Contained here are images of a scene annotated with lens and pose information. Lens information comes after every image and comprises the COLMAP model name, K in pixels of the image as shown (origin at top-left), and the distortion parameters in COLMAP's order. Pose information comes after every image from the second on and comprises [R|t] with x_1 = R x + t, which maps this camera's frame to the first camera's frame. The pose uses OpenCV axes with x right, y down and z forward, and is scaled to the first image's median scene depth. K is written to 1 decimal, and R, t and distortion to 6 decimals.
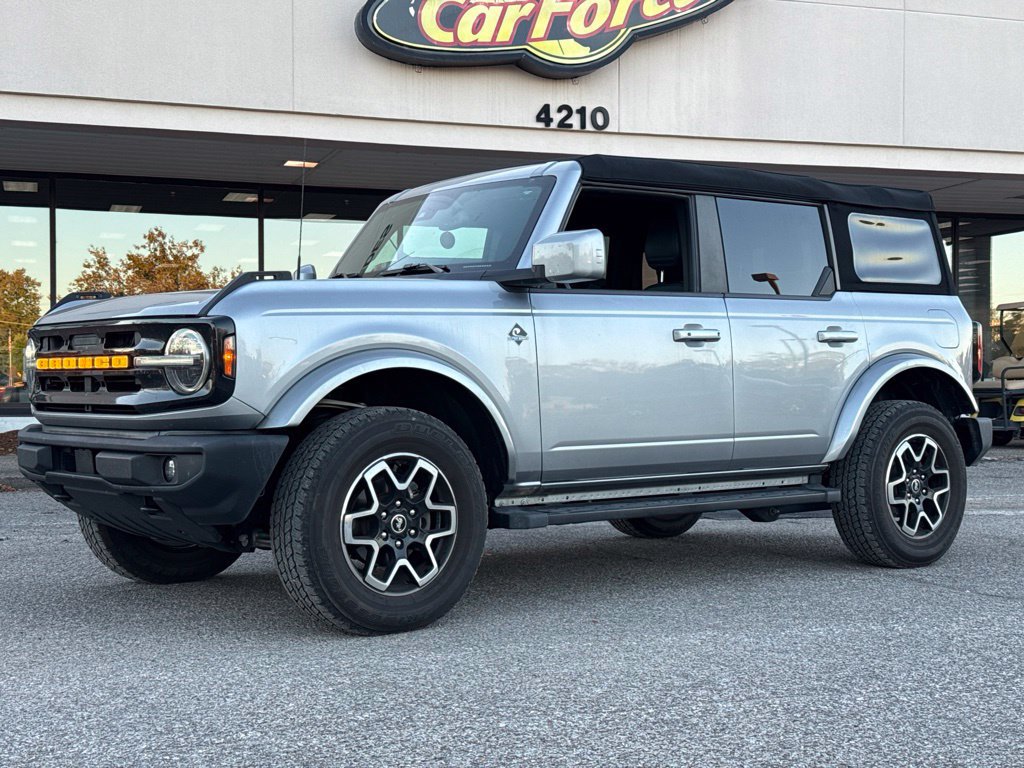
lens RADIAL K [[1441.9, 0, 512.0], [0, 1441.9, 384.0], [0, 0, 1]] dist [0.160077, -0.191627]
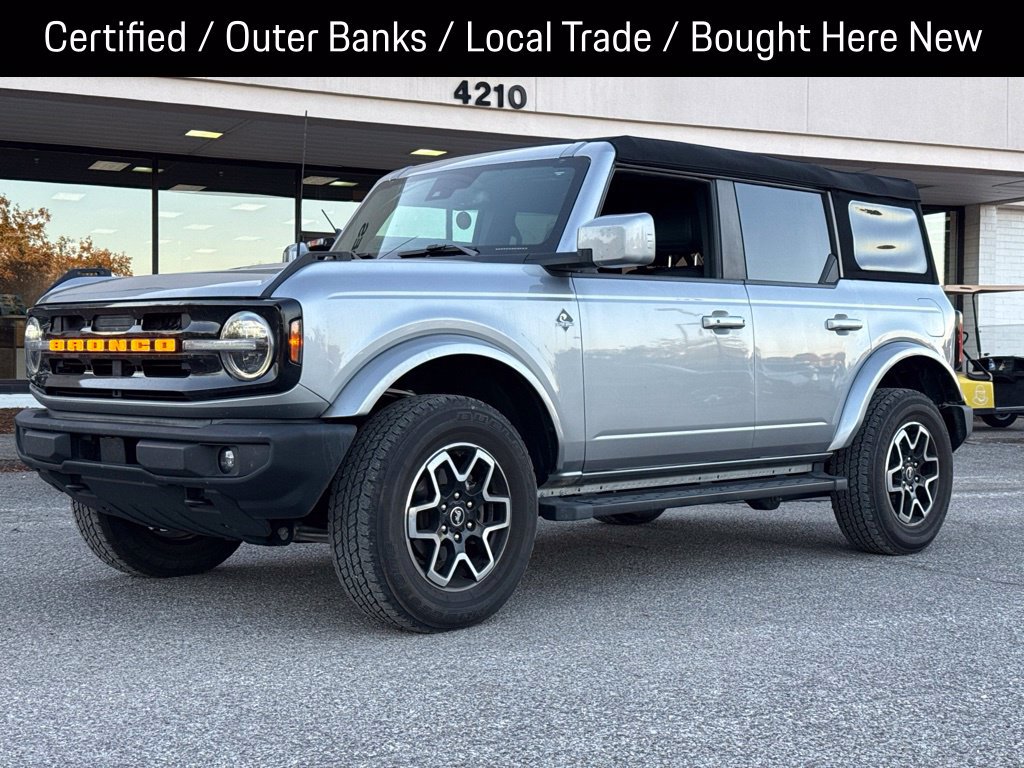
lens RADIAL K [[1441.9, 0, 512.0], [0, 1441.9, 384.0], [0, 0, 1]] dist [0.160077, -0.191627]
pose [[0.993547, 0.007337, 0.113183, -0.132568], [-0.009081, 0.999848, 0.014904, -0.005364], [-0.113056, -0.015836, 0.993462, 0.037098]]
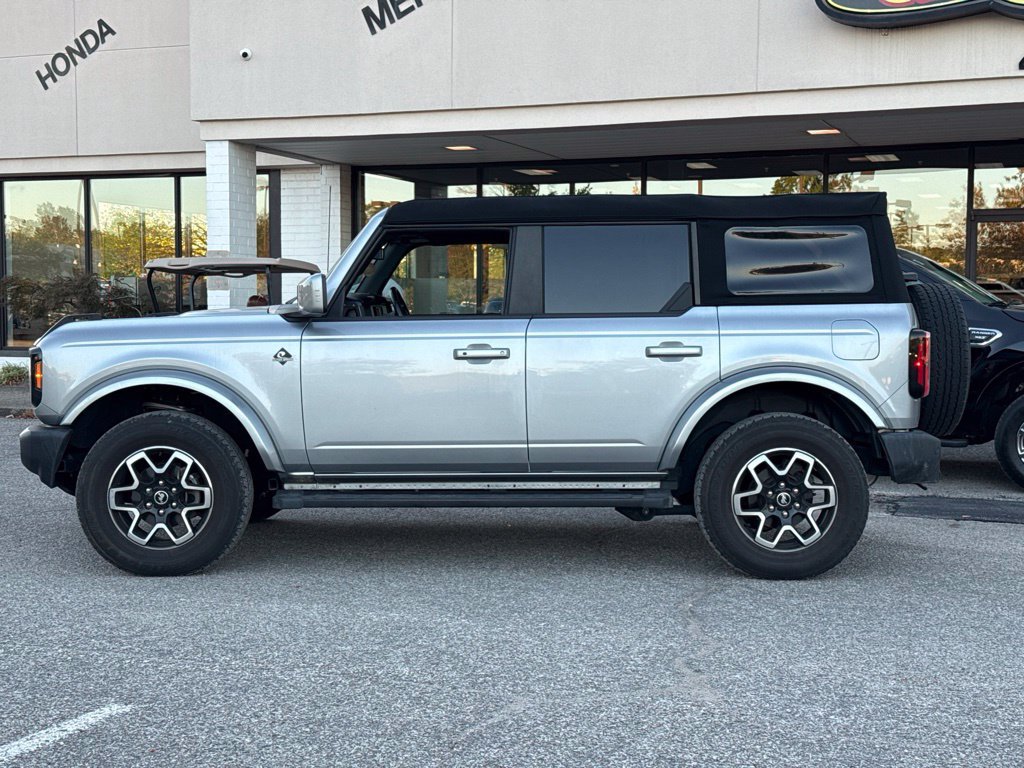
lens RADIAL K [[1441.9, 0, 512.0], [0, 1441.9, 384.0], [0, 0, 1]] dist [0.160077, -0.191627]
pose [[0.761143, 0.033270, -0.647730, 0.929006], [-0.001612, 0.998777, 0.049408, -0.069282], [0.648582, -0.036563, 0.760266, 0.150729]]
